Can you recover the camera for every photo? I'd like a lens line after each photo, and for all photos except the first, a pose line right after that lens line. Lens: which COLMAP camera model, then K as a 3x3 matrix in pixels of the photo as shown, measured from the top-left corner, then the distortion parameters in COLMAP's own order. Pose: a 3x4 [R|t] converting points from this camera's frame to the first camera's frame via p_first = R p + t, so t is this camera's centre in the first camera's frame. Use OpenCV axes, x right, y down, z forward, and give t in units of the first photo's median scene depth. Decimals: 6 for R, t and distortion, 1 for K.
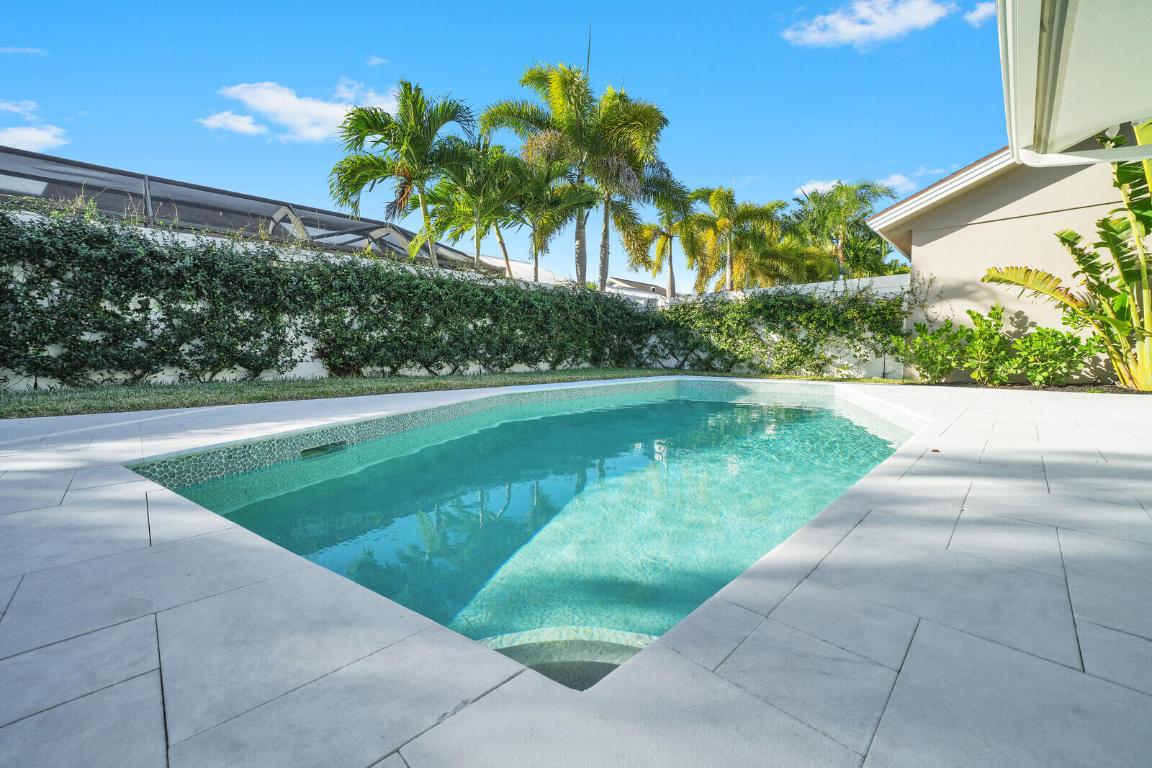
lens RADIAL K [[446.3, 0, 577.0], [0, 446.3, 386.3], [0, 0, 1]] dist [-0.009793, 0.000431]
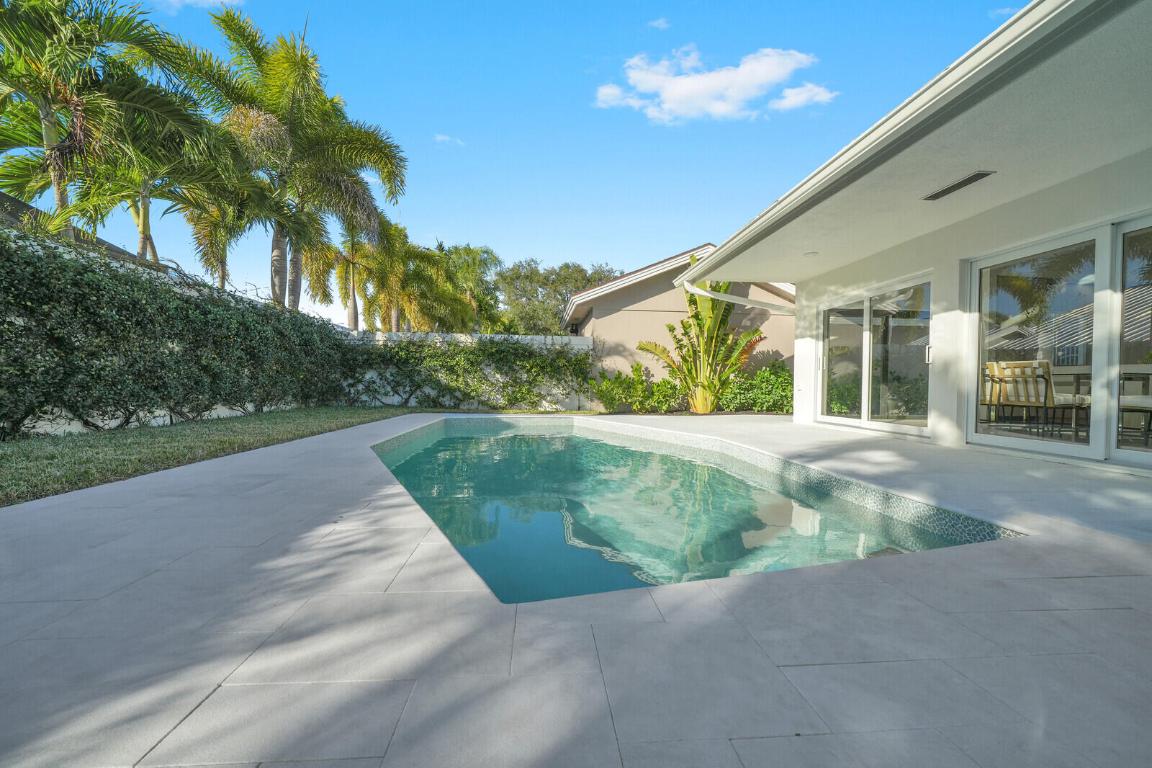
lens RADIAL K [[446.3, 0, 575.2], [0, 446.3, 388.0], [0, 0, 1]] dist [-0.009793, 0.000431]
pose [[0.645072, 0.004335, 0.764110, -0.362515], [0.043050, 0.998189, -0.042007, -0.028779], [-0.762908, 0.059993, 0.643717, 0.115305]]
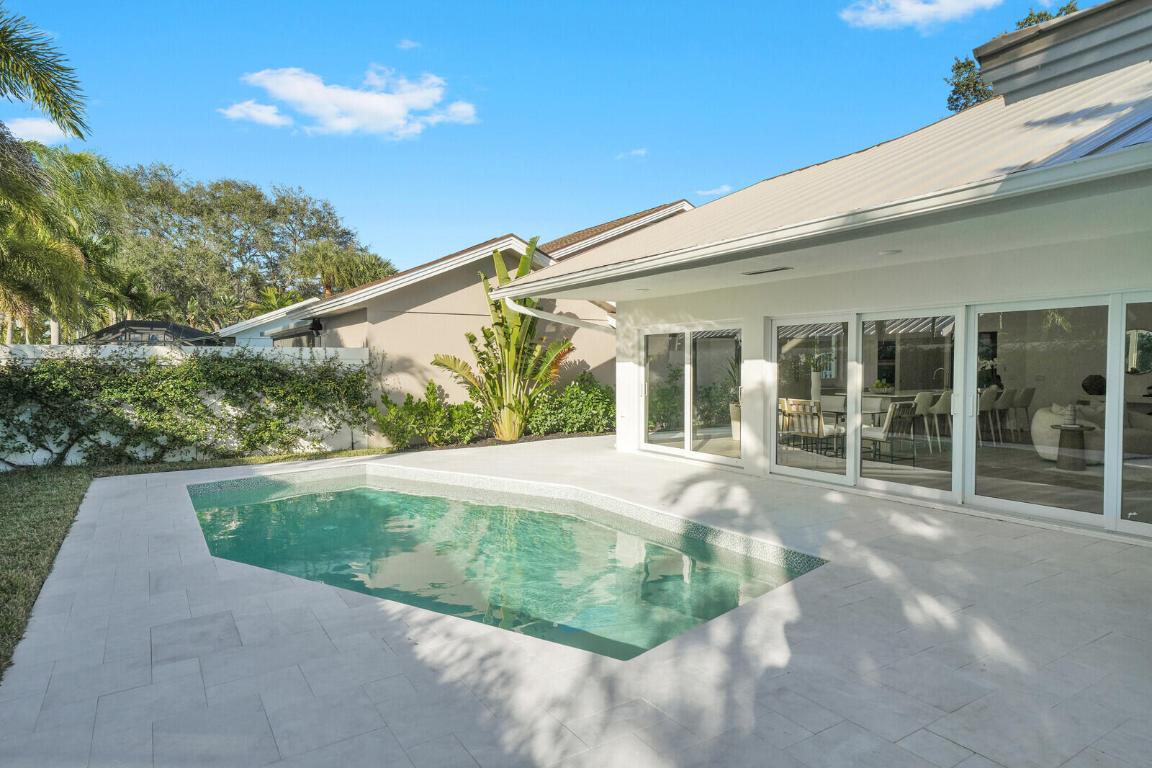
lens RADIAL K [[666.7, 0, 574.4], [0, 666.7, 382.7], [0, 0, 1]] dist [0.029560, 0.000492]
pose [[0.205151, -0.029575, 0.978283, -0.677252], [0.078824, 0.996796, 0.013605, -0.143773], [-0.975551, 0.074322, 0.206825, 0.177195]]
